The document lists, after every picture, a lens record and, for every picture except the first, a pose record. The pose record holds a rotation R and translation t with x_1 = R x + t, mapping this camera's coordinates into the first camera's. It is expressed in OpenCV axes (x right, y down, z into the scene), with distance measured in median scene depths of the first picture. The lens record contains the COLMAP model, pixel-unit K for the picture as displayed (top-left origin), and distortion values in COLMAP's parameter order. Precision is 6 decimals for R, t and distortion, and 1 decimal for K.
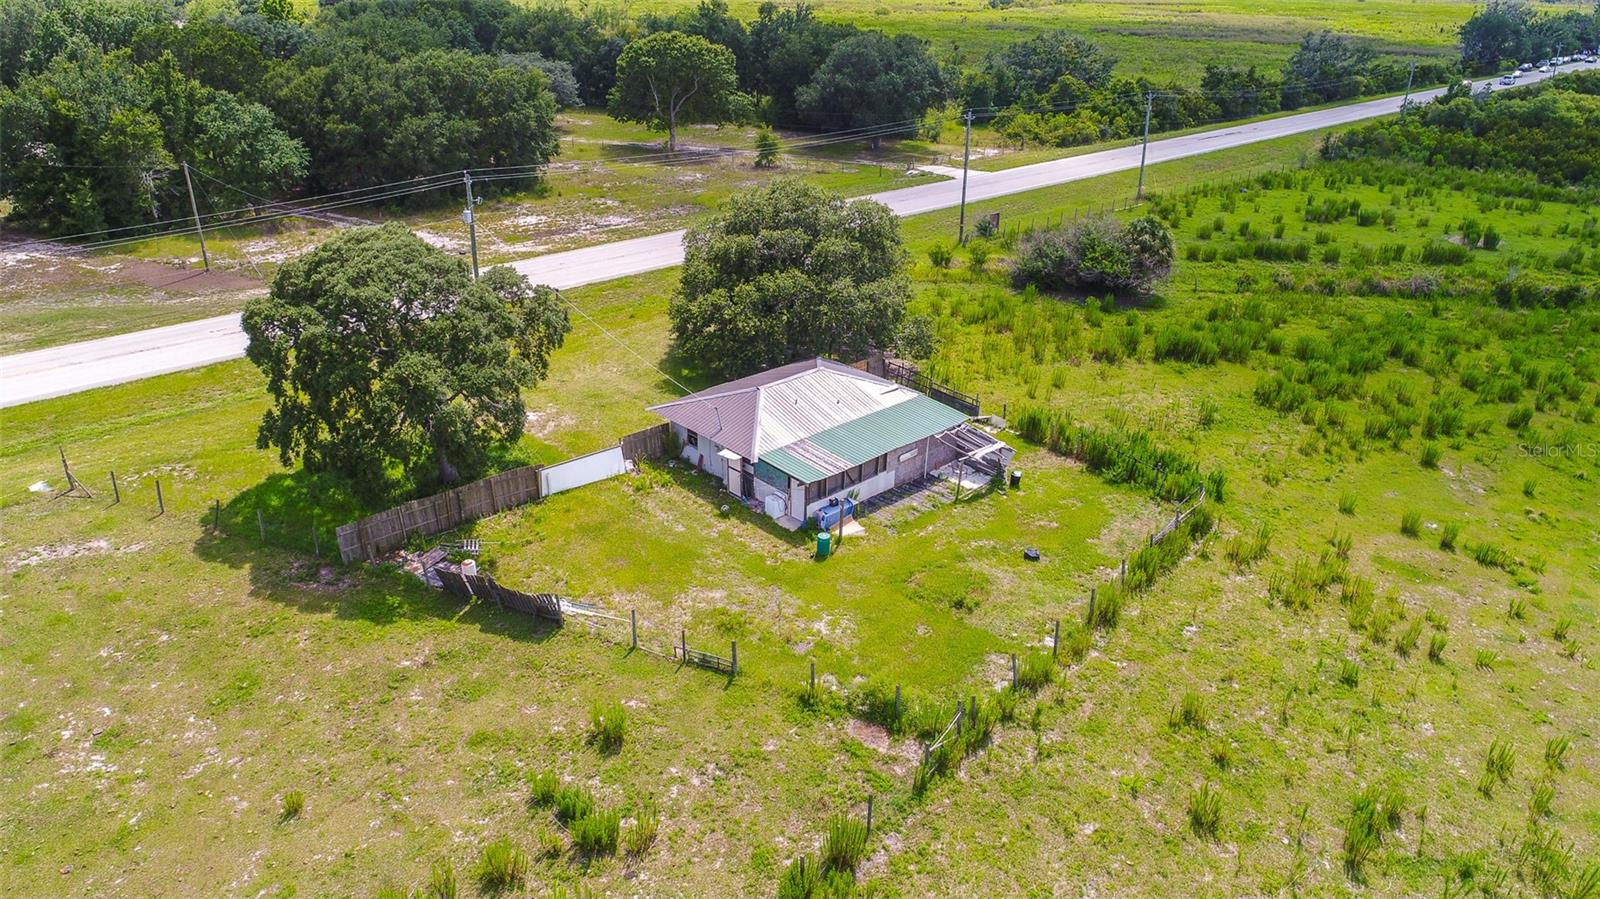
lens RADIAL K [[1080.3, 0, 800.0], [0, 1080.3, 449.5], [0, 0, 1]] dist [0.000437, -0.001345]
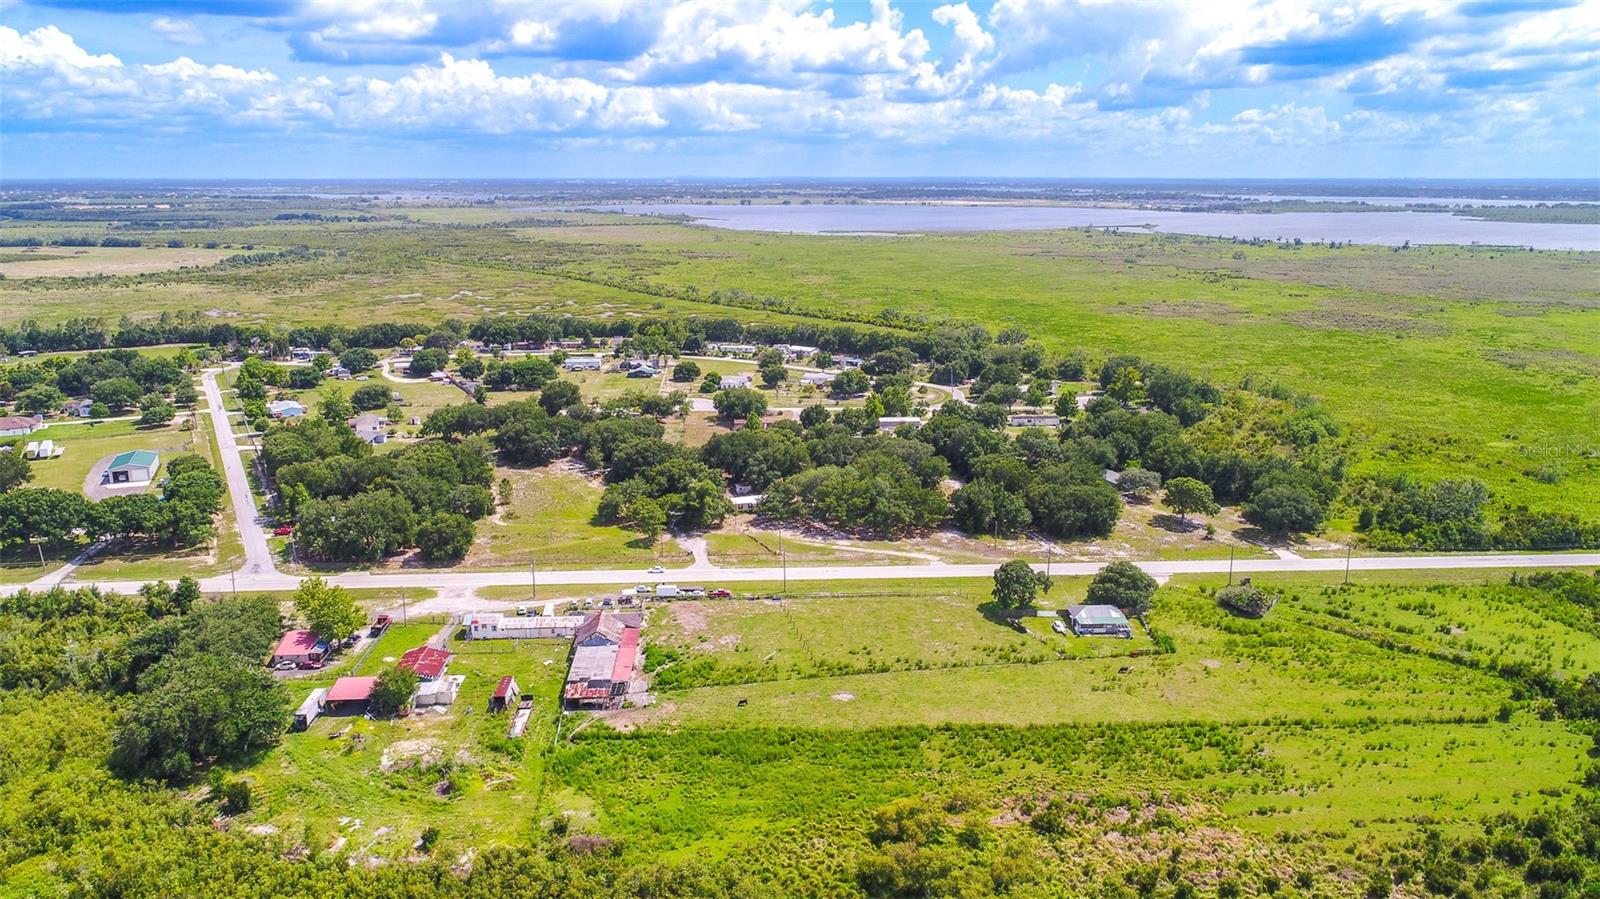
lens RADIAL K [[1125.8, 0, 782.1], [0, 1125.8, 449.9], [0, 0, 1]] dist [-0.000221, -0.003004]
pose [[0.748590, 0.133351, -0.649484, 1.257567], [-0.261299, 0.959624, -0.104142, 0.089914], [0.609373, 0.247669, 0.753210, -2.242510]]
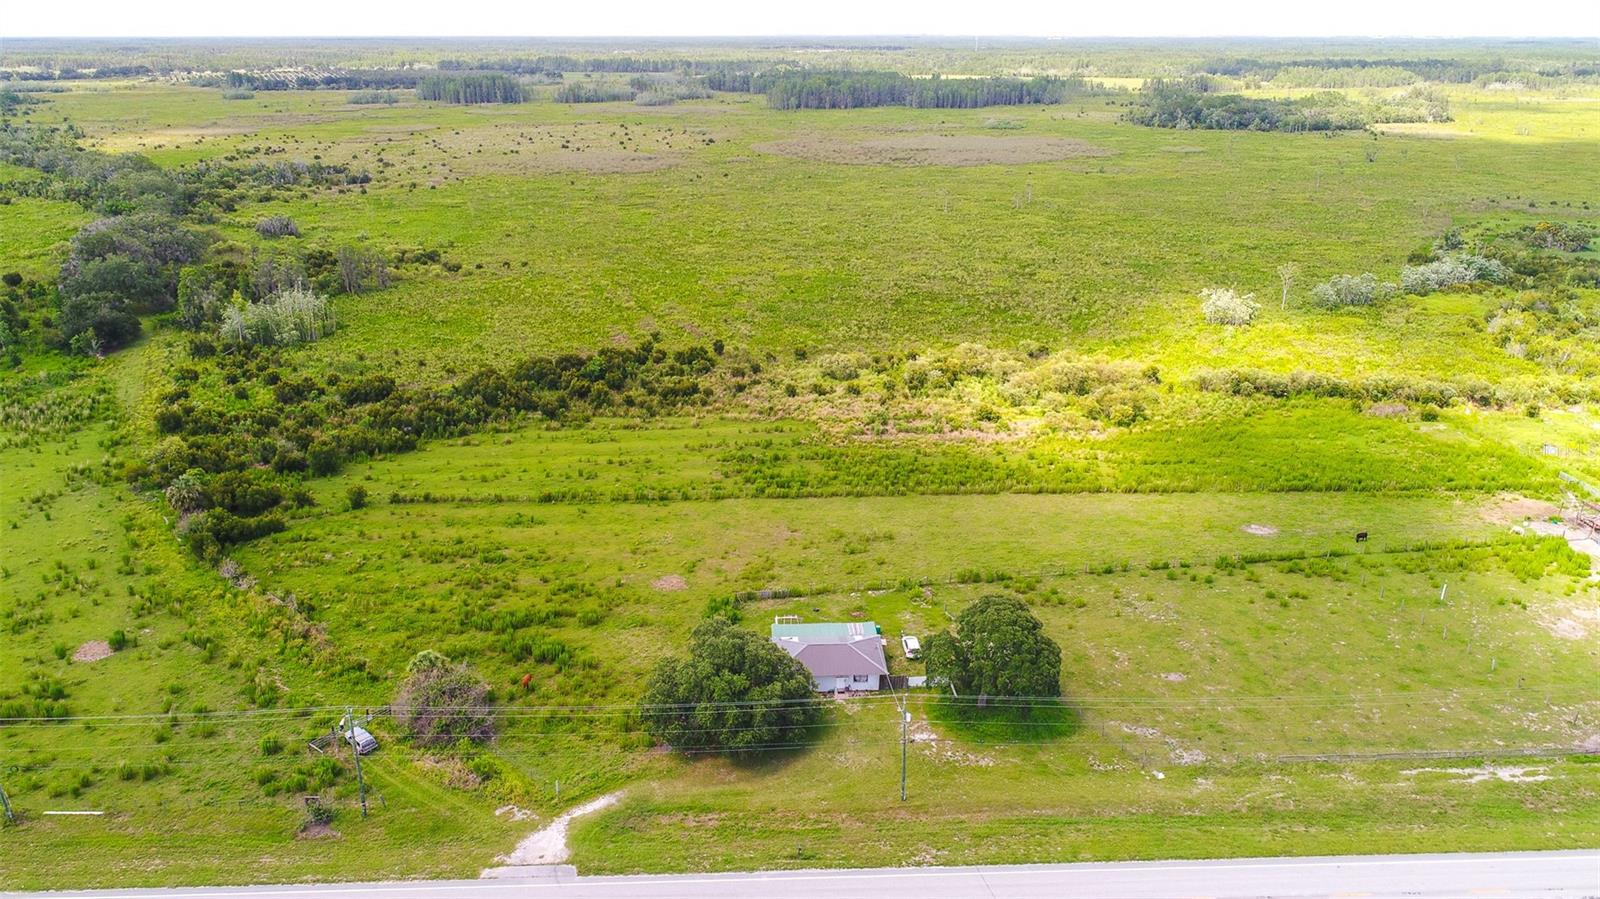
lens RADIAL K [[1161.4, 0, 784.4], [0, 1161.4, 450.4], [0, 0, 1]] dist [-0.001578, 0.001202]
pose [[-0.744476, -0.243941, 0.621488, -0.772878], [0.265431, 0.745994, 0.610769, -1.073464], [-0.612618, 0.619665, -0.490626, 1.182783]]
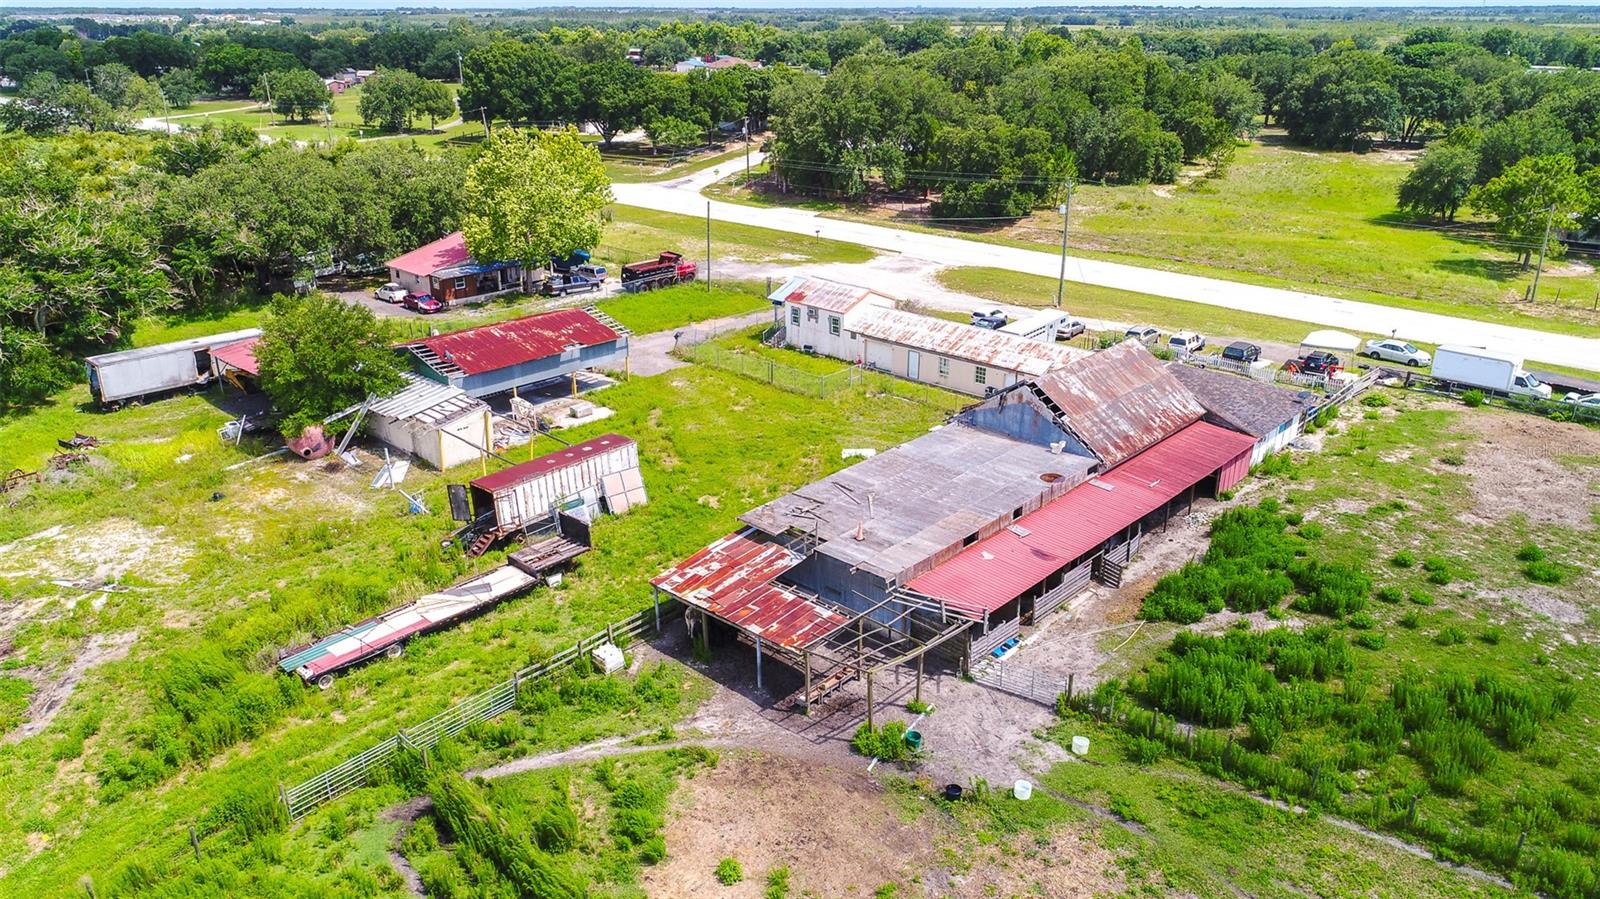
lens RADIAL K [[1125.8, 0, 782.1], [0, 1125.8, 449.9], [0, 0, 1]] dist [-0.000221, -0.003004]
pose [[0.036088, 0.345552, -0.937706, -0.179442], [-0.416940, 0.857957, 0.300118, 0.243850], [0.908217, 0.380137, 0.175036, -0.570975]]
